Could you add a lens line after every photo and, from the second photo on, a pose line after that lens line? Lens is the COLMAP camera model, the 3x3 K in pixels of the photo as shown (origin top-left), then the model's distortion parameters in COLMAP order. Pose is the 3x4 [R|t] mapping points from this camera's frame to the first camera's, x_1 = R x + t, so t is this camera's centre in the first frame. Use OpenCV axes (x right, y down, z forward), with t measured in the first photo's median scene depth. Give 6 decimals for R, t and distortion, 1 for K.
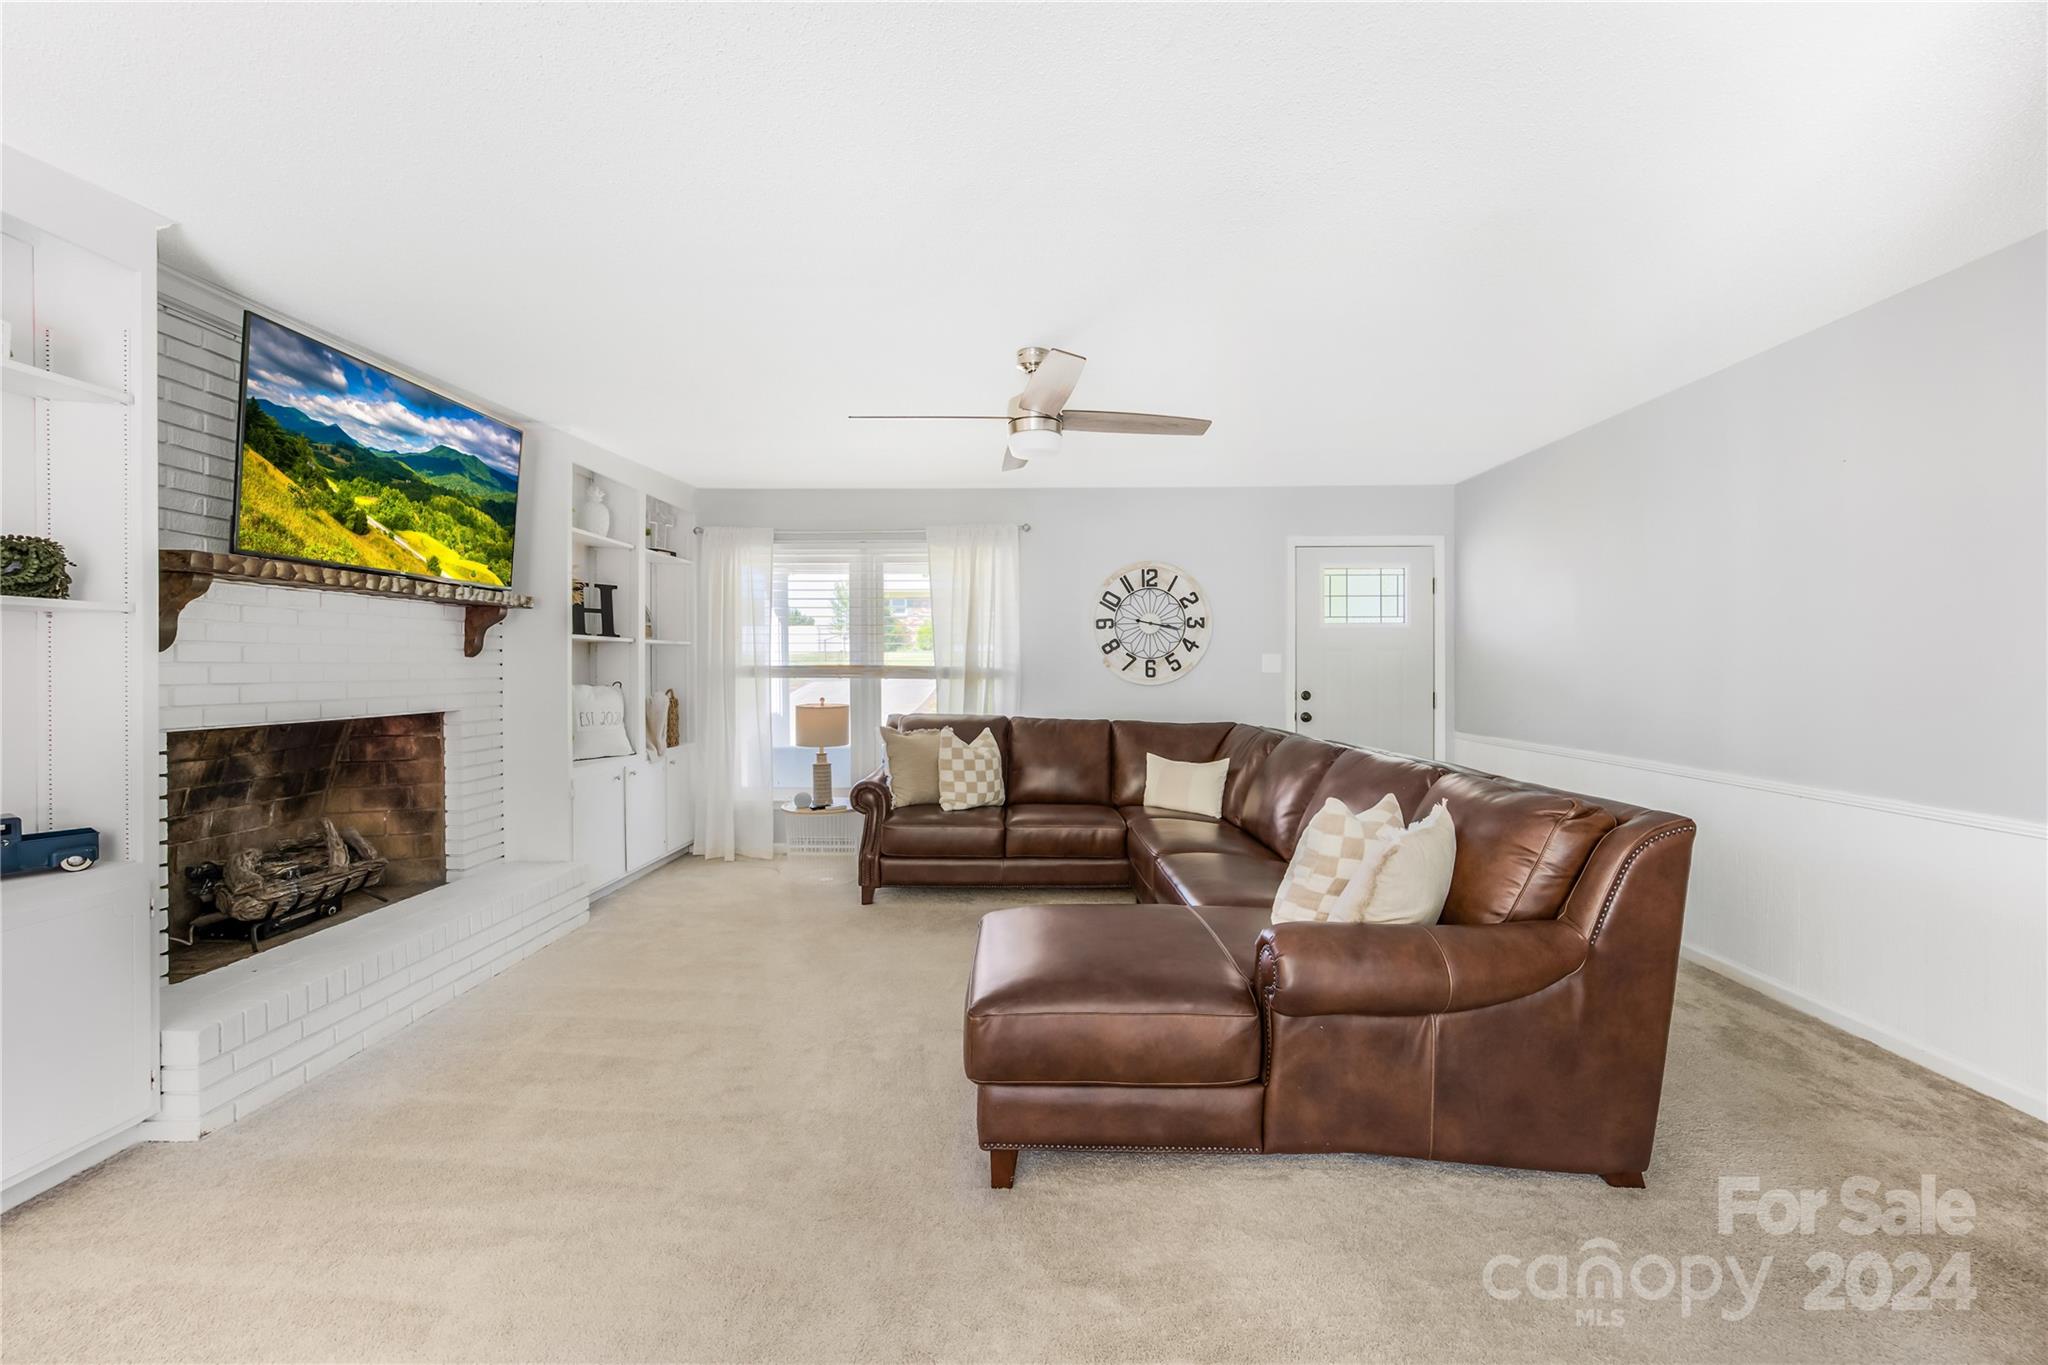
lens RADIAL K [[795.2, 0, 1020.3], [0, 795.2, 705.5], [0, 0, 1]] dist [-0.000049, 0.000298]
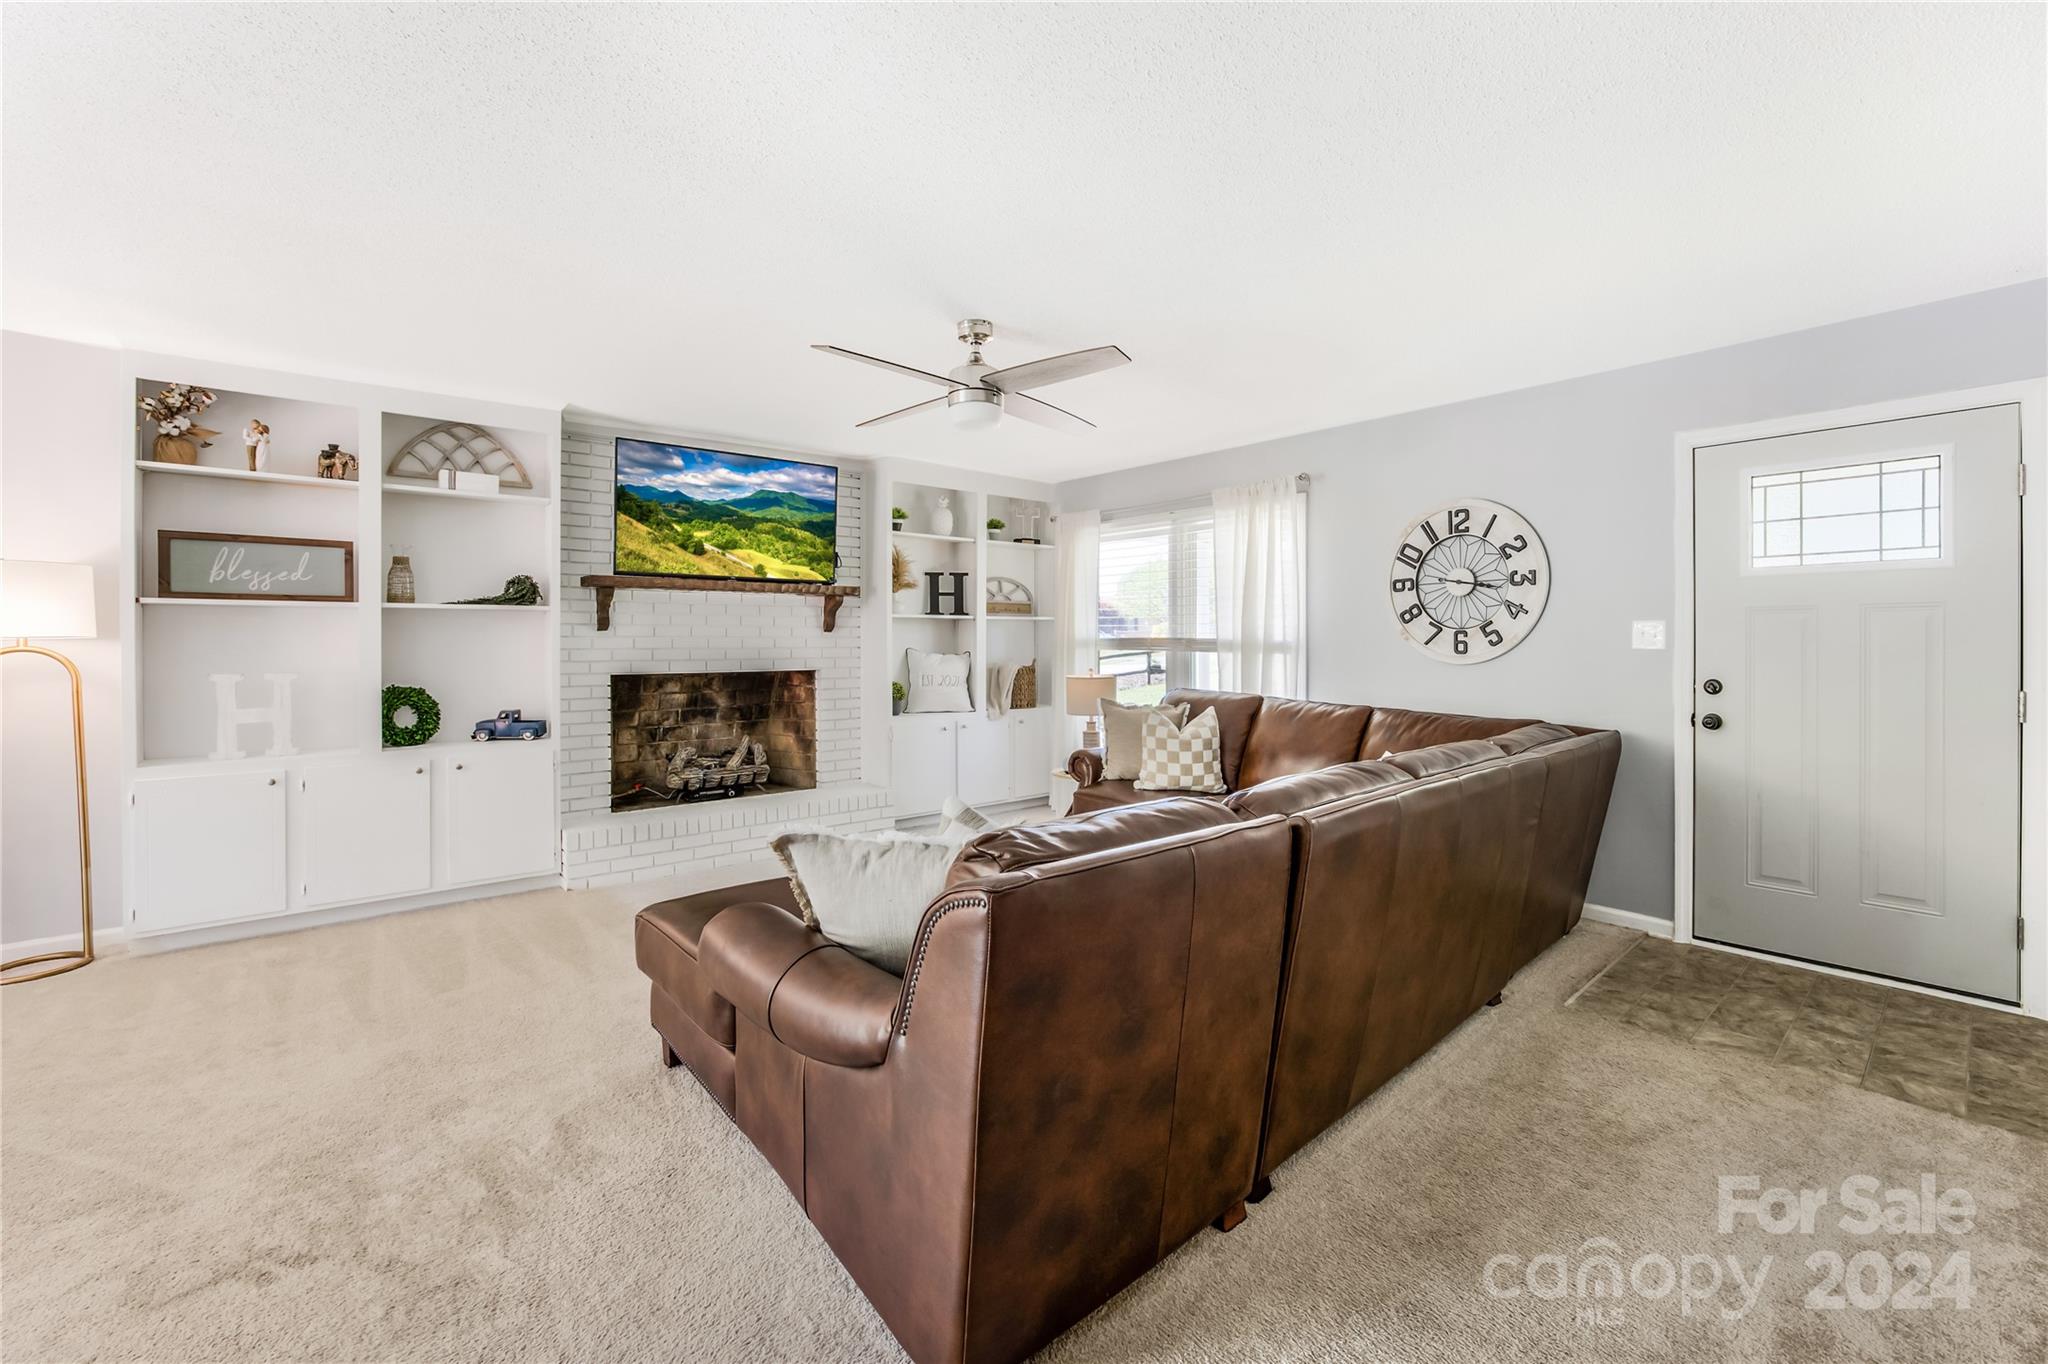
lens RADIAL K [[834.6, 0, 1039.7], [0, 834.6, 669.8], [0, 0, 1]] dist [-0.005871, 0.000760]
pose [[0.698346, 0.026024, -0.715287, 0.670625], [-0.037814, 0.999285, -0.000562, -0.007628], [0.714761, 0.027440, 0.698831, 0.255013]]
